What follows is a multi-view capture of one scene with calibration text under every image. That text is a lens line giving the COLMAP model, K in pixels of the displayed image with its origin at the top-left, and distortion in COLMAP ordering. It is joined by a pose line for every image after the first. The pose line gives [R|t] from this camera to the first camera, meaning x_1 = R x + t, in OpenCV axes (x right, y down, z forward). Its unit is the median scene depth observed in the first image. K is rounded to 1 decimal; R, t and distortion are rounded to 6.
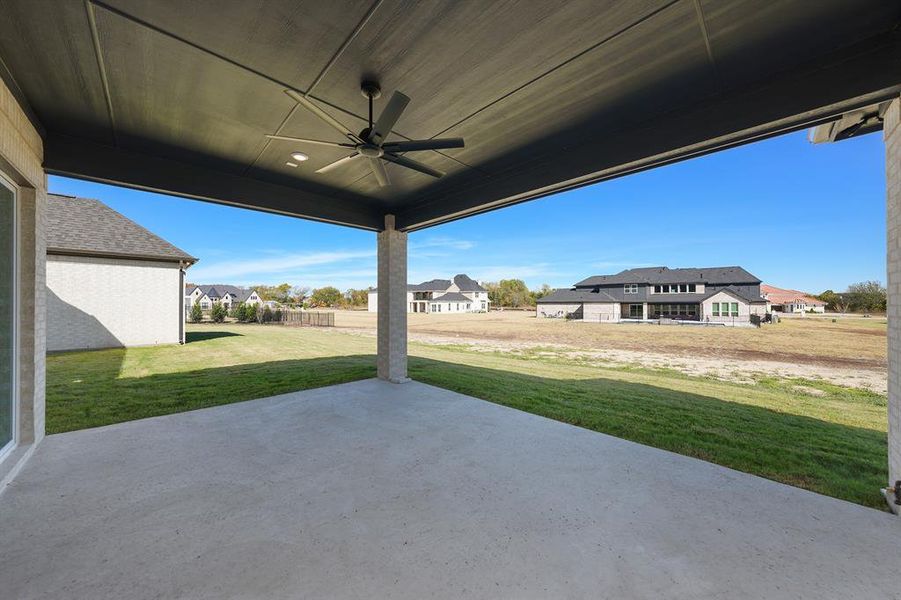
lens RADIAL K [[328.0, 0, 450.4], [0, 328.0, 297.8], [0, 0, 1]] dist [0.000937, 0.000092]
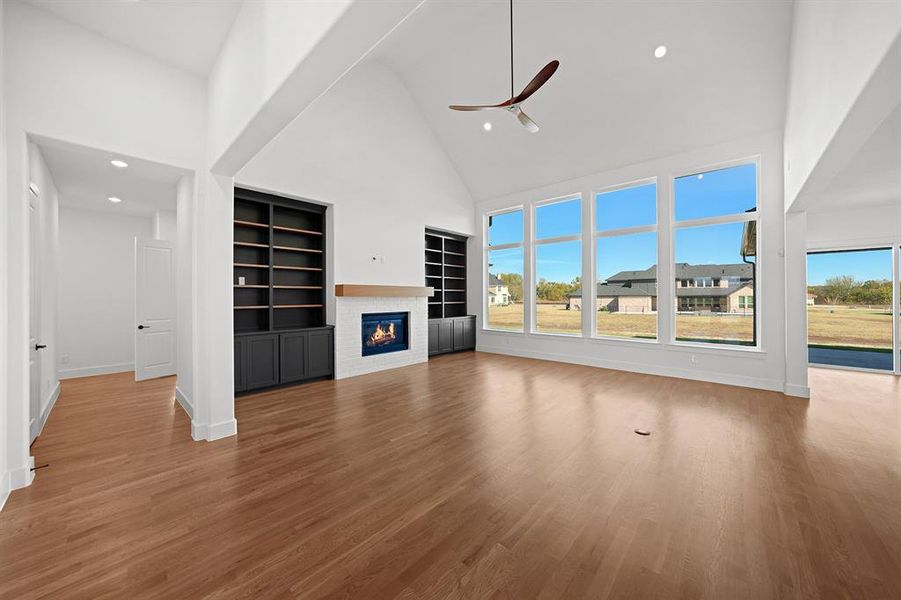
lens RADIAL K [[328.0, 0, 451.4], [0, 328.0, 295.3], [0, 0, 1]] dist [0.000937, 0.000092]
pose [[0.998248, -0.002313, 0.059116, -0.204357], [0.001597, 0.999925, 0.012160, -0.002570], [-0.059140, -0.012044, 0.998177, -0.049939]]
